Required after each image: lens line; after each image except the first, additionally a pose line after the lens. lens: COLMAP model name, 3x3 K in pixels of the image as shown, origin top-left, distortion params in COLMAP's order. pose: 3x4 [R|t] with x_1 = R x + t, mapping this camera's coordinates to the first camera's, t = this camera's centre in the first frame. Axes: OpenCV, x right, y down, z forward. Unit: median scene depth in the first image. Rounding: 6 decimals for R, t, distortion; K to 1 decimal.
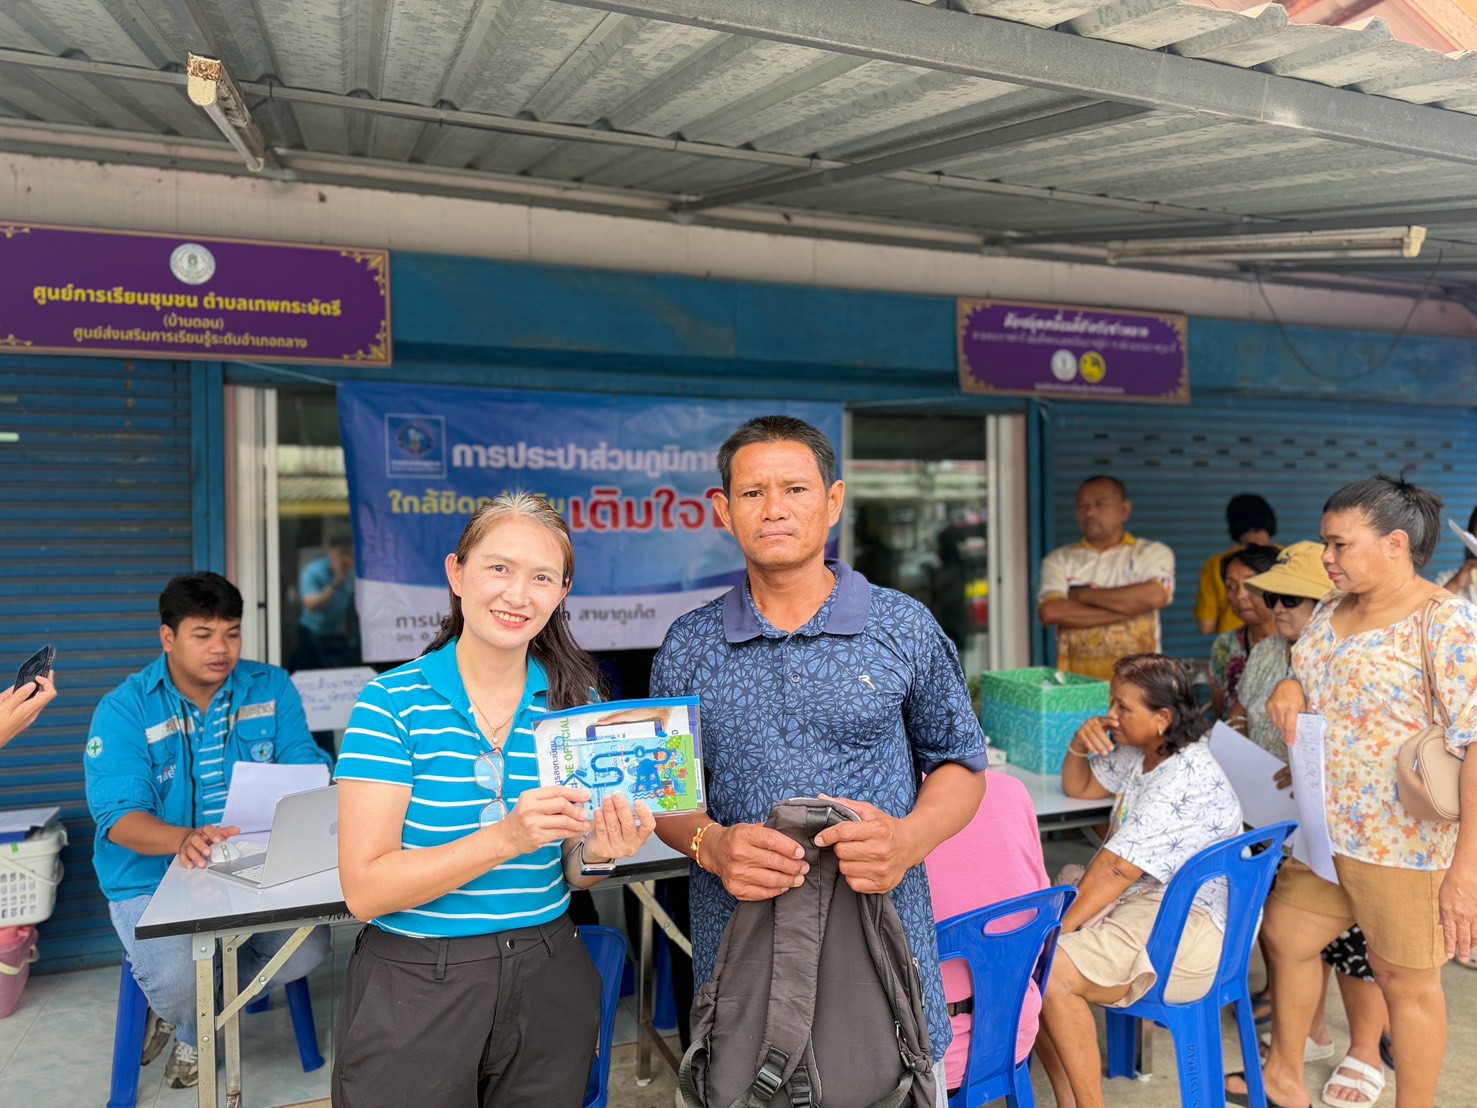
lens RADIAL K [[1033.4, 0, 739.7], [0, 1033.4, 559.2], [0, 0, 1]] dist [0.018321, -0.023433]
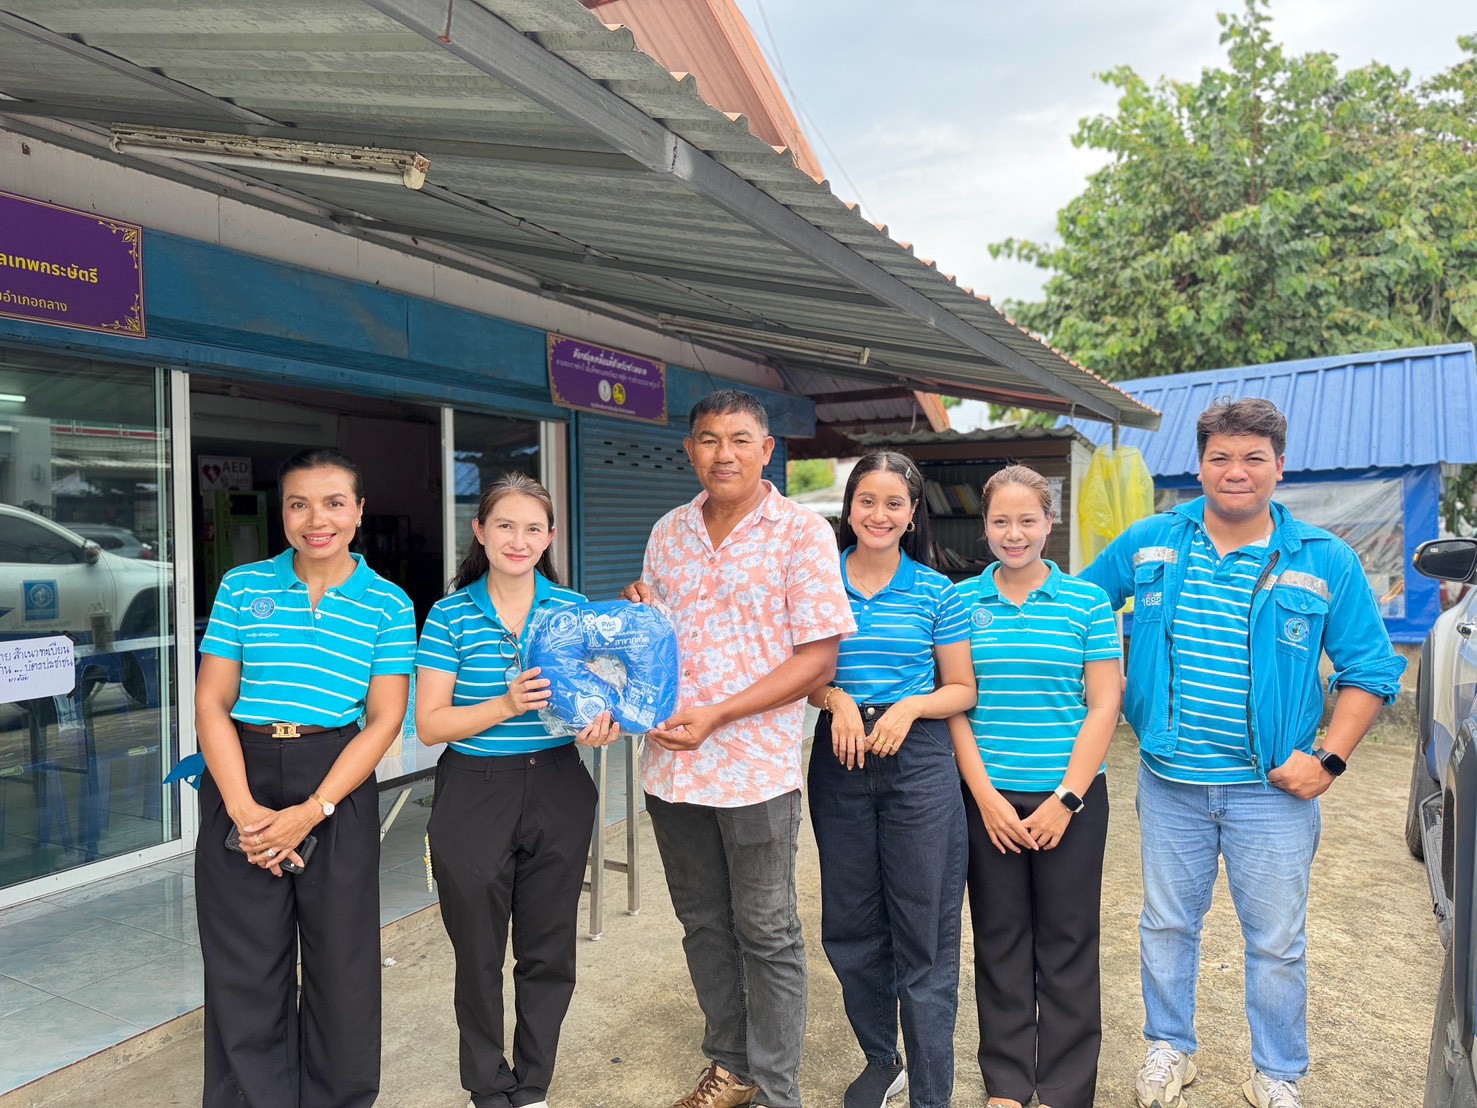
lens RADIAL K [[1054.8, 0, 738.7], [0, 1054.8, 562.7], [0, 0, 1]] dist [0.011809, -0.022520]
pose [[0.754294, -0.007351, 0.656495, -0.600088], [-0.001475, 0.999916, 0.012891, 0.023301], [-0.656535, -0.010692, 0.754220, -0.193172]]
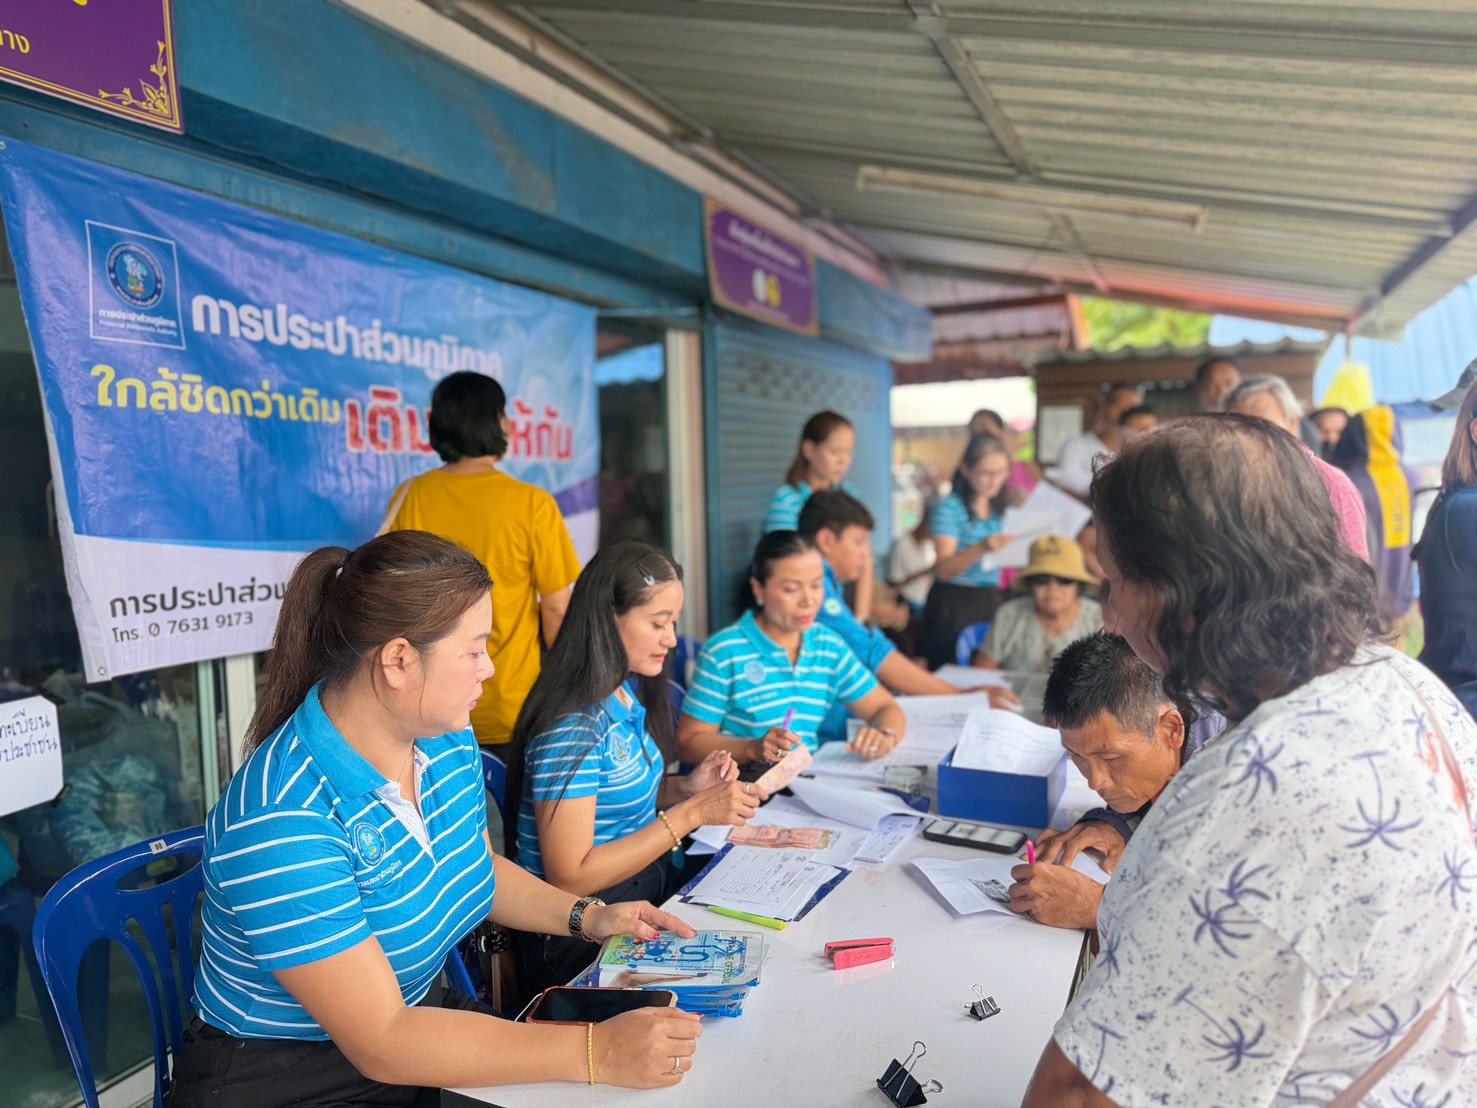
lens RADIAL K [[1054.8, 0, 738.7], [0, 1054.8, 562.7], [0, 0, 1]] dist [0.011809, -0.022520]
pose [[0.702706, -0.059047, 0.709026, -0.549170], [0.015935, 0.997606, 0.067286, 0.004776], [-0.711302, -0.035984, 0.701965, 0.414403]]
